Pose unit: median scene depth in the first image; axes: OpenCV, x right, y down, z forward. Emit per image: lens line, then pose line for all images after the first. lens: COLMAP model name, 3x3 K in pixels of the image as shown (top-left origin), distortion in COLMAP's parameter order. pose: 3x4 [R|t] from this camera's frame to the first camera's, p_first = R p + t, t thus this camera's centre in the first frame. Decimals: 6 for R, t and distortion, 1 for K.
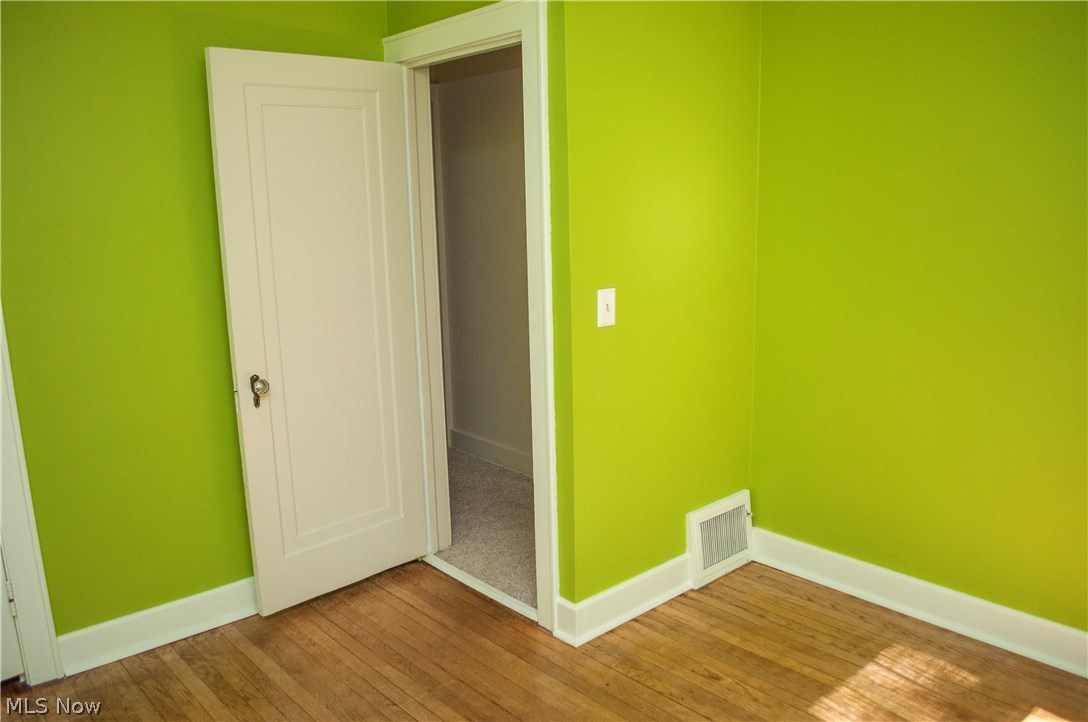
lens RADIAL K [[869.3, 0, 544.0], [0, 869.3, 361.0], [0, 0, 1]] dist [-0.073604, 0.010782]
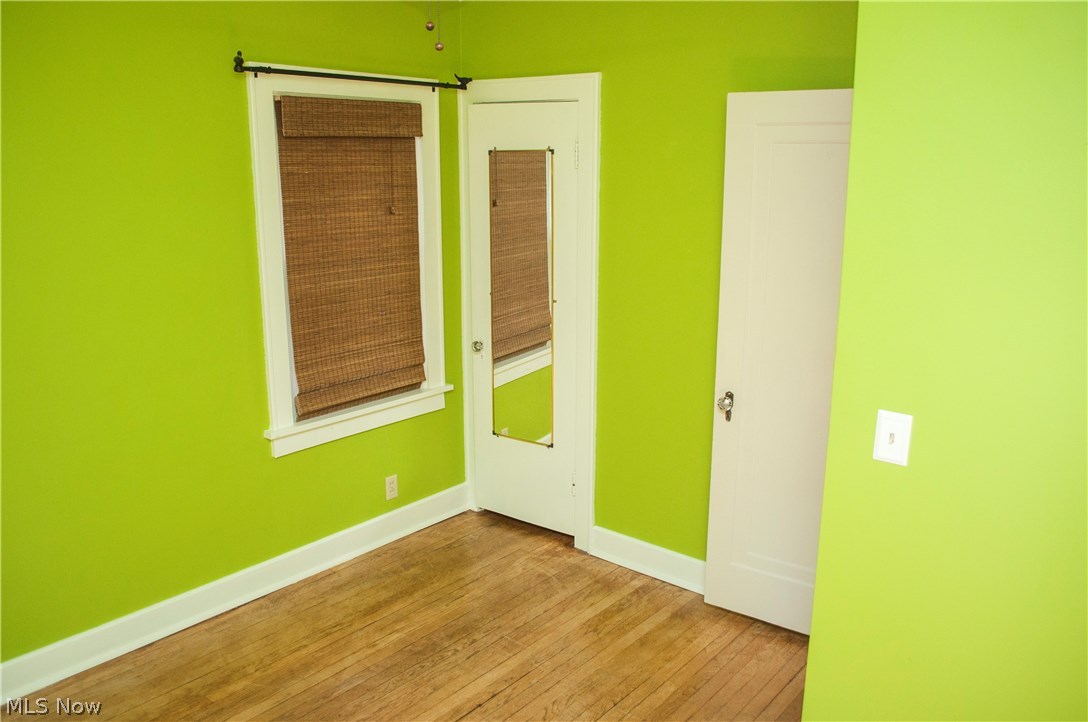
lens RADIAL K [[869.3, 0, 544.0], [0, 869.3, 361.0], [0, 0, 1]] dist [-0.073604, 0.010782]
pose [[0.150565, 0.247430, -0.957135, 0.689406], [-0.203151, 0.955254, 0.214987, -0.215339], [0.967502, 0.162074, 0.194094, 0.575741]]
